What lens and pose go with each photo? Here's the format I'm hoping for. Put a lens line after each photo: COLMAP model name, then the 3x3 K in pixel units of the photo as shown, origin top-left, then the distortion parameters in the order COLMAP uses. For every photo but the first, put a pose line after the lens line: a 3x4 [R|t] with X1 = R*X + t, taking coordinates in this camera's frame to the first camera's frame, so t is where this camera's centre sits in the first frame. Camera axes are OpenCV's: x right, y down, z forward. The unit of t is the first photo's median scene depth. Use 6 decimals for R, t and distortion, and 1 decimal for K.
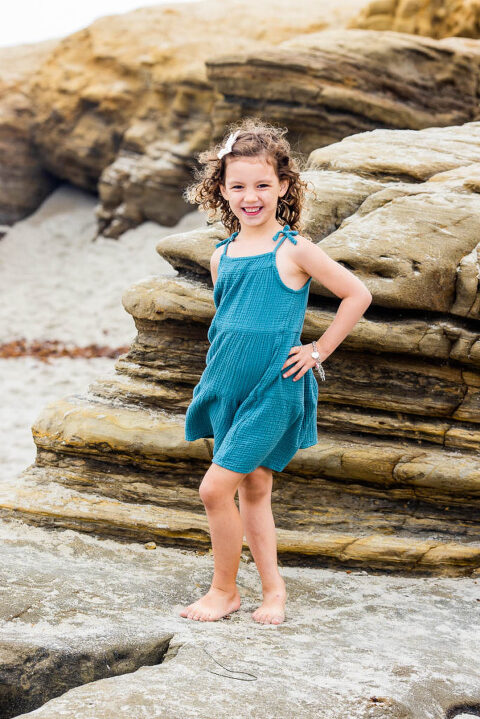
lens RADIAL K [[2669.2, 0, 241.2], [0, 2669.2, 357.6], [0, 0, 1]] dist [-0.160788, 0.000000]
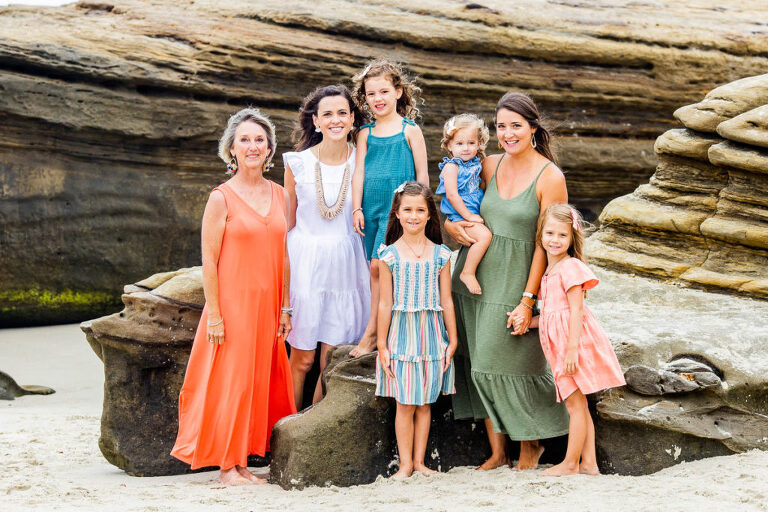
lens RADIAL K [[2851.1, 0, 383.7], [0, 2851.1, 256.3], [0, 0, 1]] dist [-0.160788, 0.000000]
pose [[0.806276, 0.042768, -0.589992, 0.958307], [-0.043444, 0.998971, 0.013045, 0.038682], [0.589942, 0.015114, 0.807304, -0.658497]]
